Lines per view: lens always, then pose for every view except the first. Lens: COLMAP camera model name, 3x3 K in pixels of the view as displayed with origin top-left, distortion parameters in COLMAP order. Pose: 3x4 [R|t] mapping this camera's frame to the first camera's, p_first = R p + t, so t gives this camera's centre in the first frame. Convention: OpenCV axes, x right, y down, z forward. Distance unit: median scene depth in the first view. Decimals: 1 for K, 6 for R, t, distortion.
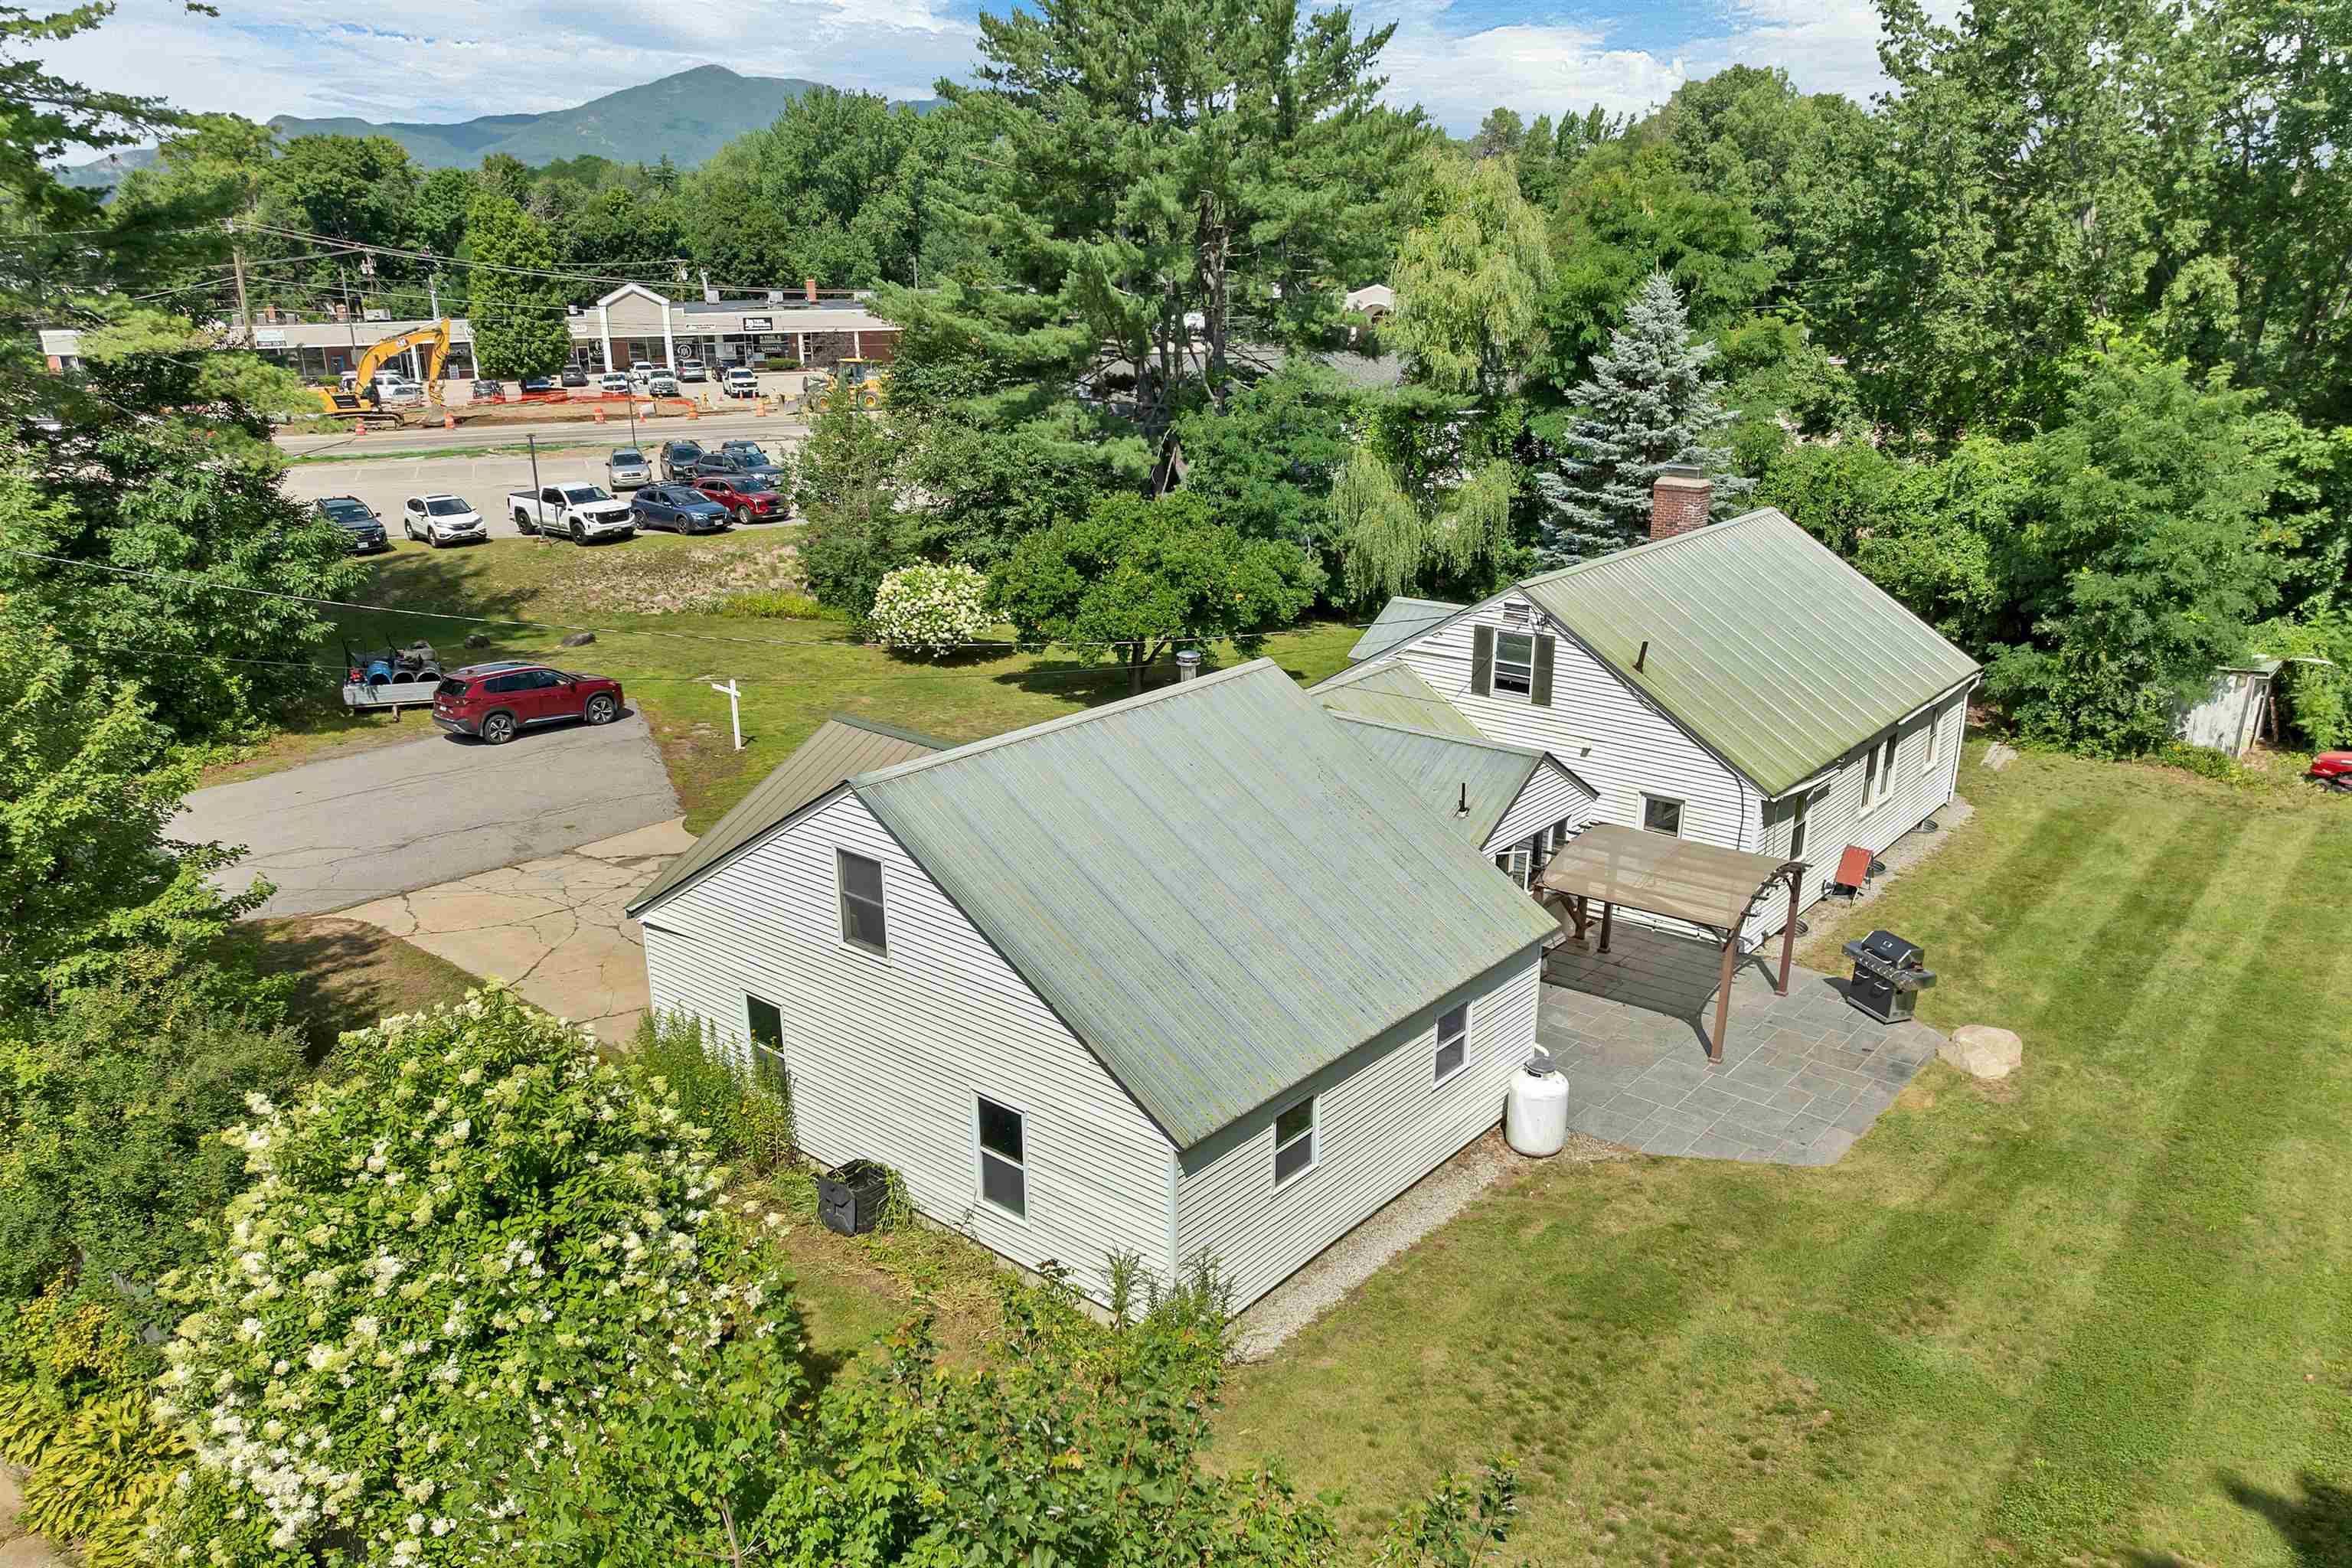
lens RADIAL K [[1686.5, 0, 1185.3], [0, 1686.5, 880.8], [0, 0, 1]] dist [-0.039977, 0.008863]
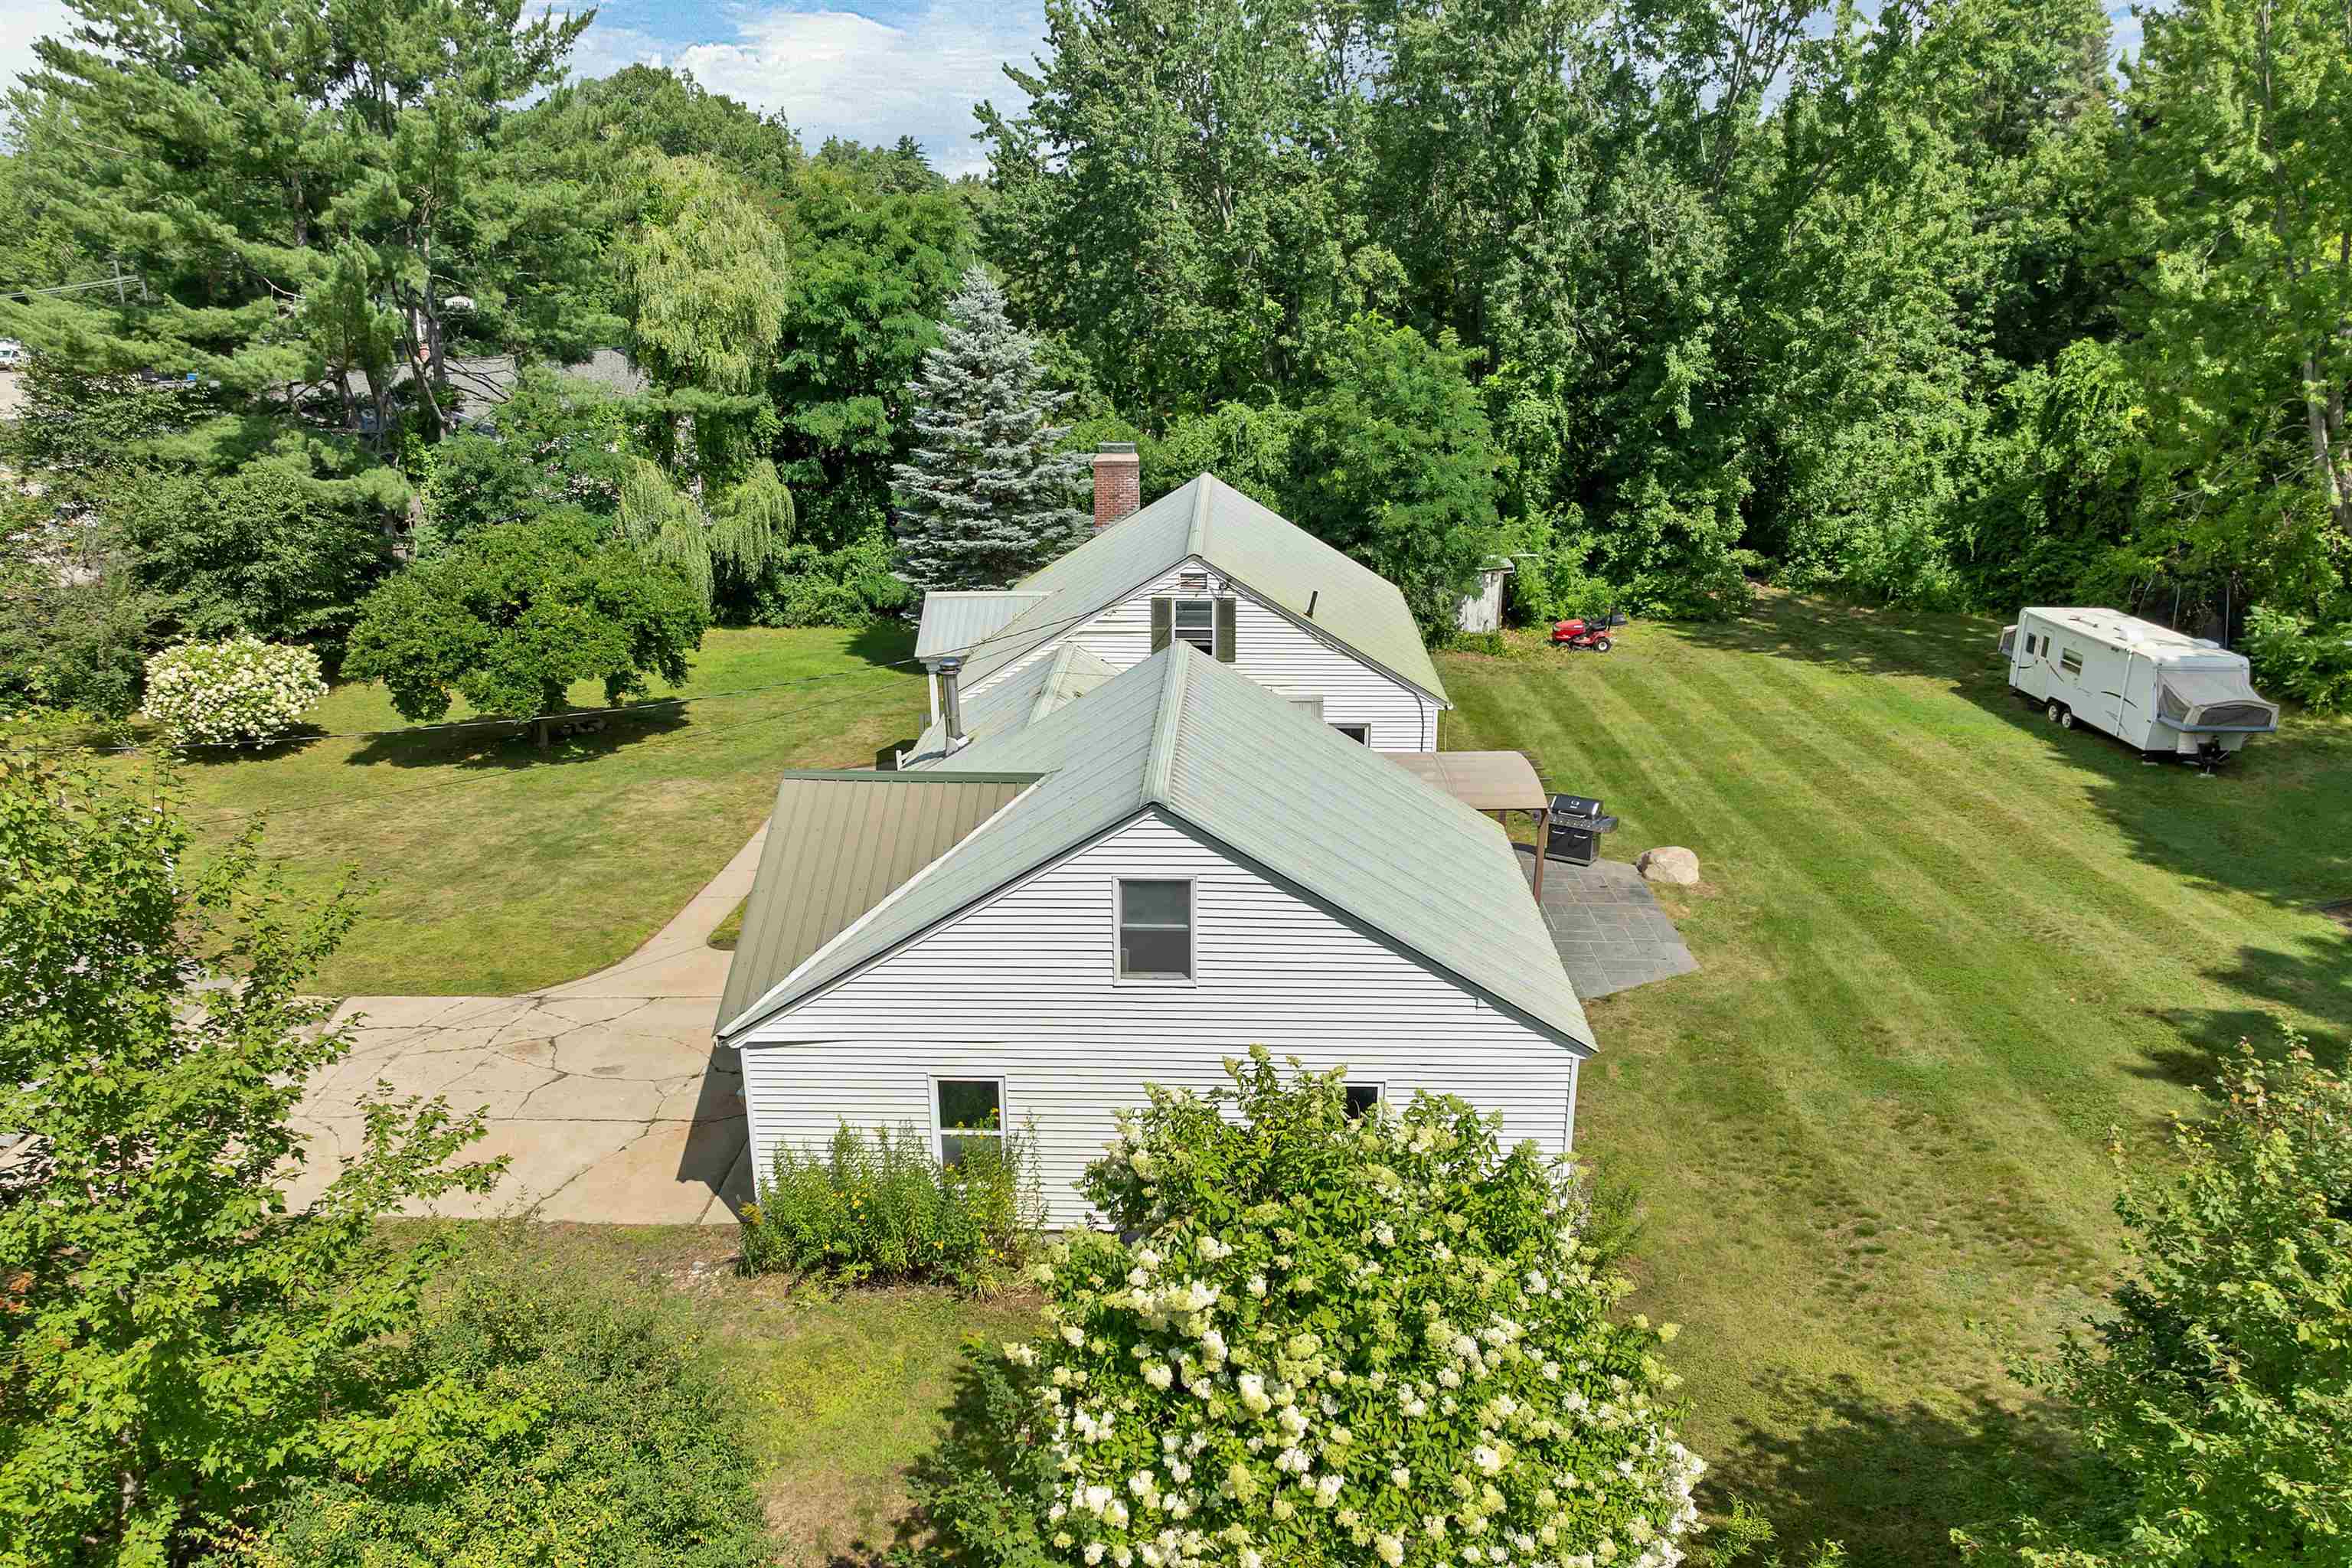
lens RADIAL K [[1686.5, 0, 1181.2], [0, 1686.5, 873.6], [0, 0, 1]] dist [-0.039977, 0.008863]
pose [[0.787587, -0.216299, 0.576993, -0.344871], [0.218250, 0.973586, 0.067063, -0.037375], [-0.576258, 0.073111, 0.813991, 0.102392]]
